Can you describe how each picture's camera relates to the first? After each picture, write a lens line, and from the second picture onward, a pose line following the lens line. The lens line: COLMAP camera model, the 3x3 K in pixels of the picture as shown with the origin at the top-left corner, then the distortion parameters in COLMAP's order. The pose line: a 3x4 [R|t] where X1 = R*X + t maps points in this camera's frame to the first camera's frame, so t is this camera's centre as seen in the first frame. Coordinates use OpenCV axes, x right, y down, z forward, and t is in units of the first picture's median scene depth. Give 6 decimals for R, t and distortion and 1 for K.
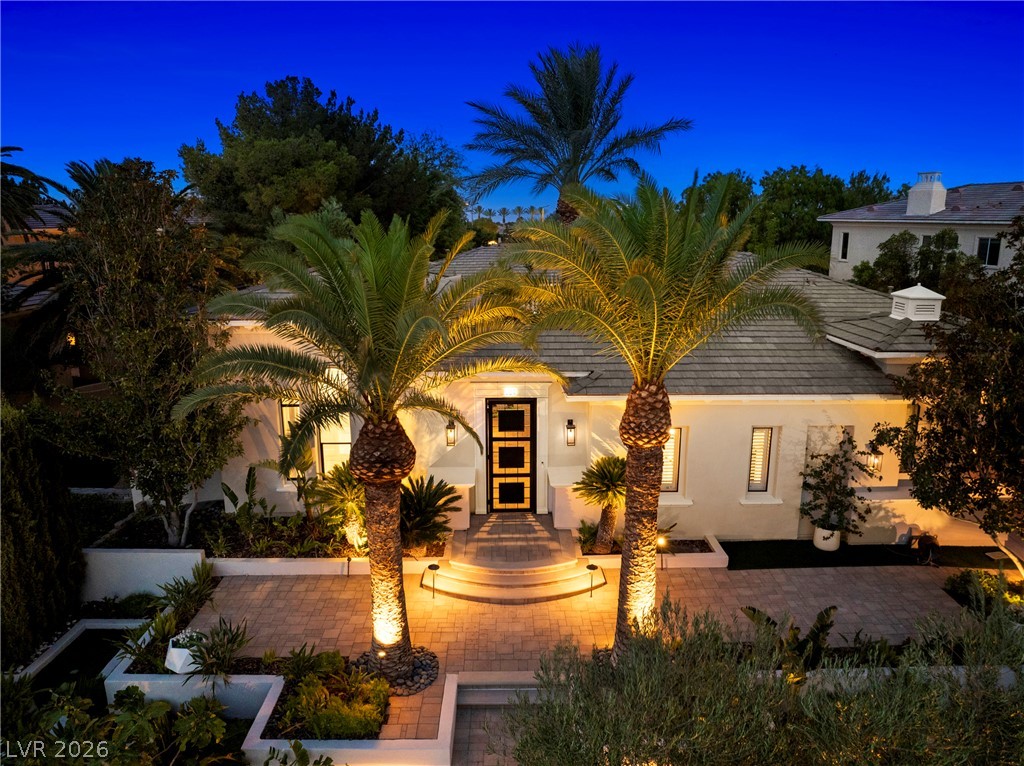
lens RADIAL K [[722.3, 0, 512.0], [0, 722.3, 383.0], [0, 0, 1]] dist [-0.042810, 0.005000]
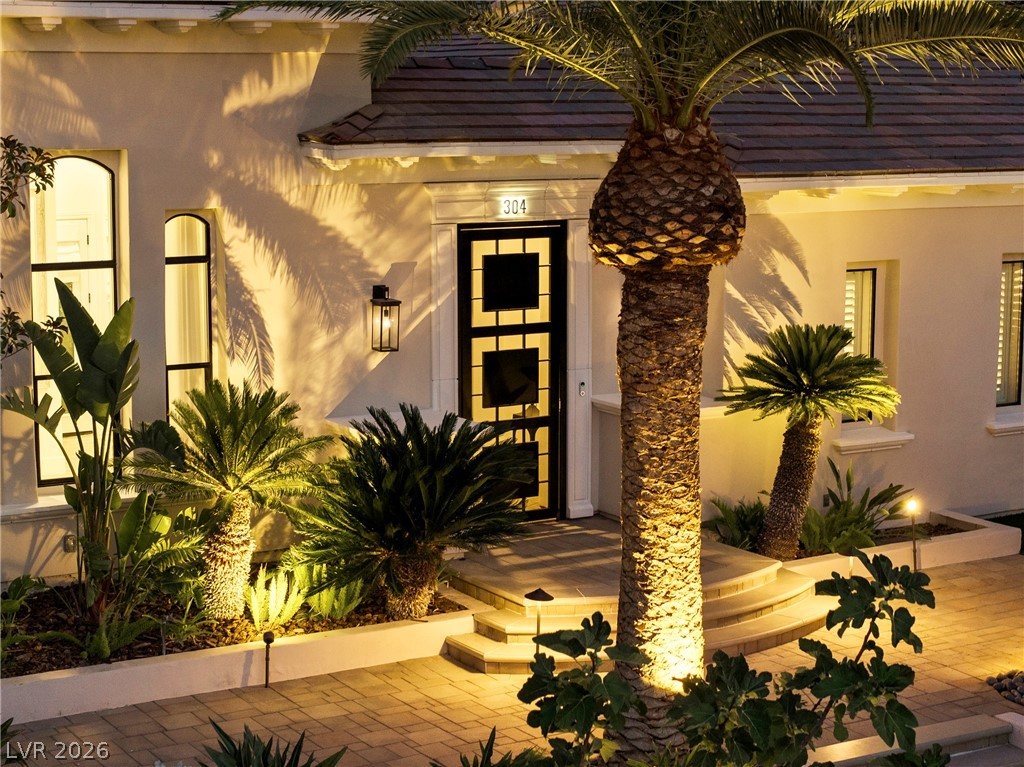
lens RADIAL K [[2058.5, 0, 512.0], [0, 2058.5, 383.5], [0, 0, 1]] dist [-0.186271, 1.235042]
pose [[0.863351, -0.070018, 0.499723, -0.609819], [0.109801, 0.992664, -0.050613, 0.176530], [-0.492513, 0.098567, 0.864705, 0.024365]]
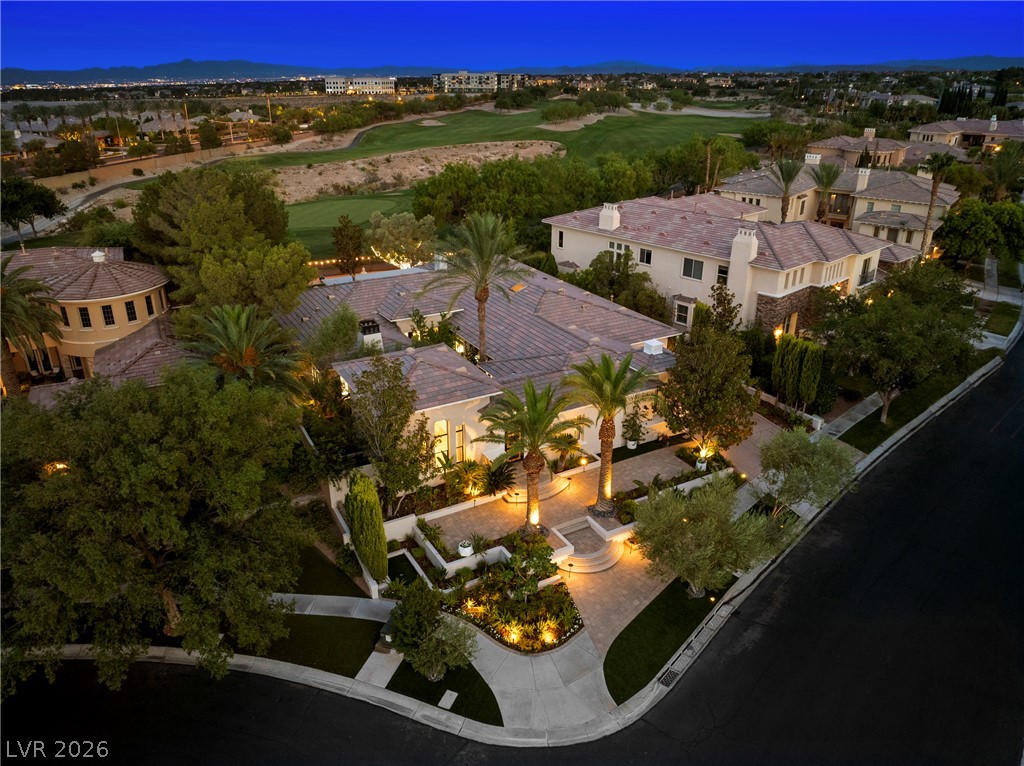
lens RADIAL K [[722.3, 0, 512.0], [0, 722.3, 383.0], [0, 0, 1]] dist [-0.042810, 0.005000]
pose [[0.874590, -0.188045, 0.446913, -1.065870], [0.102603, 0.972634, 0.208460, -0.587756], [-0.473883, -0.136462, 0.869950, -1.024430]]
